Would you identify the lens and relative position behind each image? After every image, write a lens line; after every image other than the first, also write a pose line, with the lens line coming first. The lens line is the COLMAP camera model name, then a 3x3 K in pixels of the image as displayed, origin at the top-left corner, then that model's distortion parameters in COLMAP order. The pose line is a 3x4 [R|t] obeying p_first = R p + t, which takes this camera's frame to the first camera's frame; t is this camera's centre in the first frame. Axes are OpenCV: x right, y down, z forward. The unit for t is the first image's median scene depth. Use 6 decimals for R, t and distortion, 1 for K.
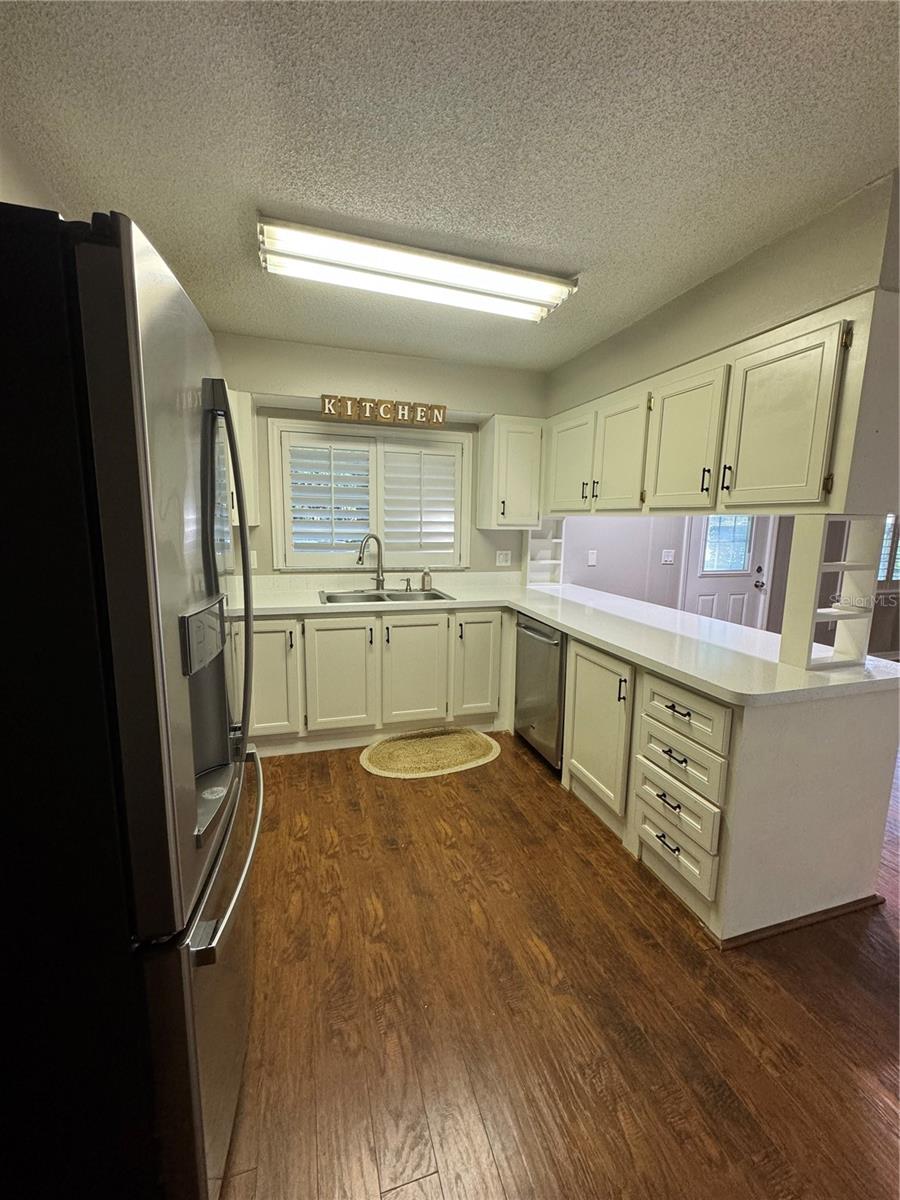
lens RADIAL K [[478.8, 0, 444.3], [0, 478.8, 597.2], [0, 0, 1]] dist [-0.001735, -0.000673]
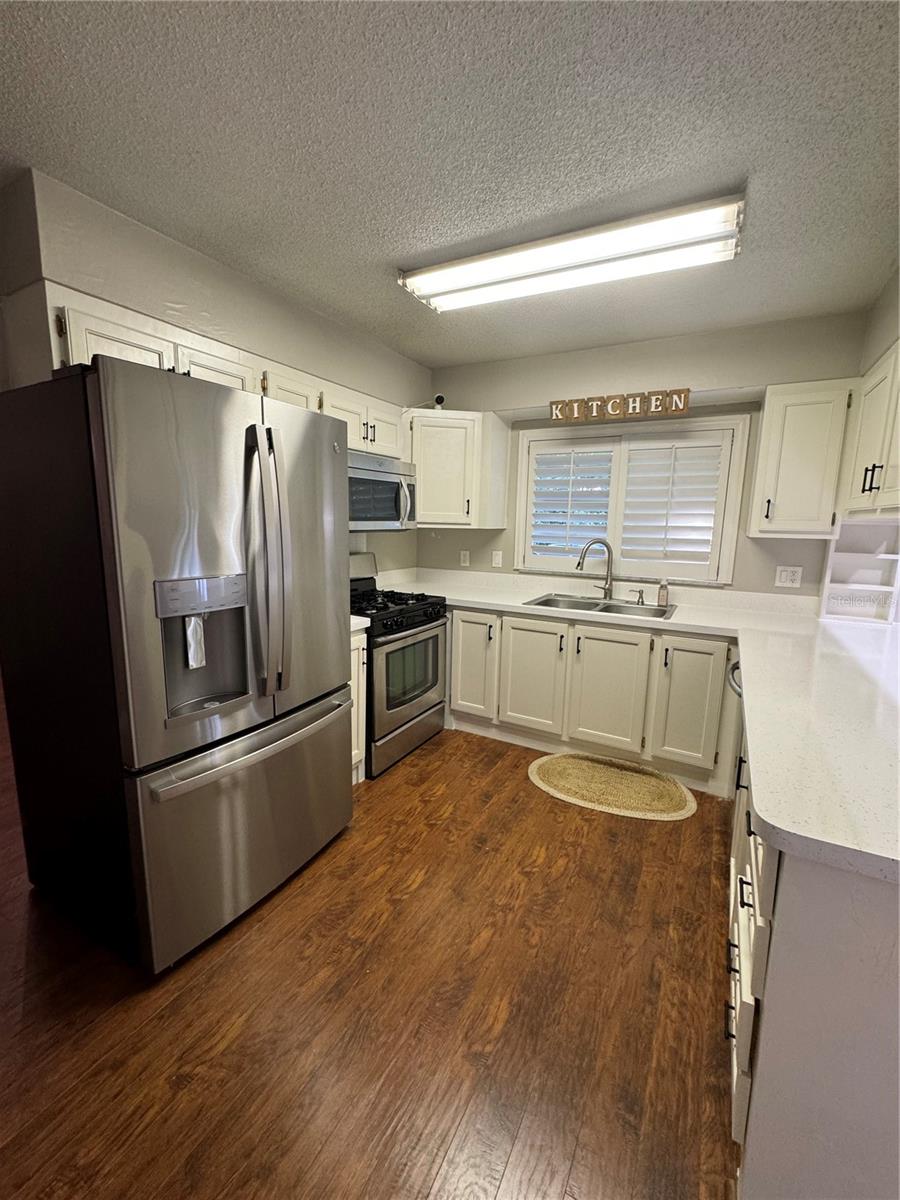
lens RADIAL K [[478.8, 0, 461.7], [0, 478.8, 599.1], [0, 0, 1]] dist [-0.001735, -0.000673]
pose [[0.709938, 0.112418, -0.695234, 0.370170], [-0.115263, 0.992414, 0.042771, -0.026402], [0.694768, 0.049770, 0.717510, 0.155565]]
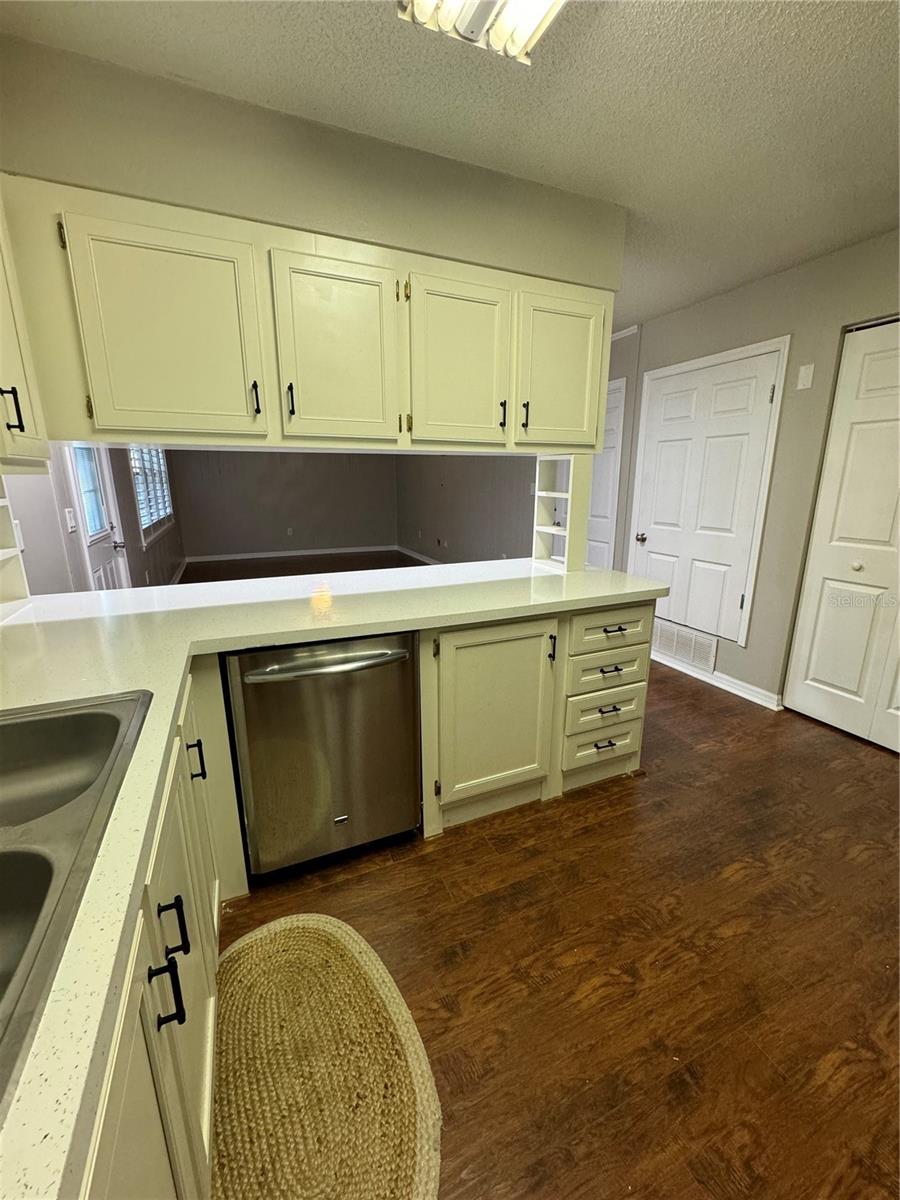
lens RADIAL K [[478.8, 0, 464.1], [0, 478.8, 602.8], [0, 0, 1]] dist [-0.001735, -0.000673]
pose [[-0.125888, -0.256294, 0.958366, -0.318123], [0.155380, 0.949035, 0.274209, -0.113297], [-0.979801, 0.183430, -0.079649, 0.850319]]
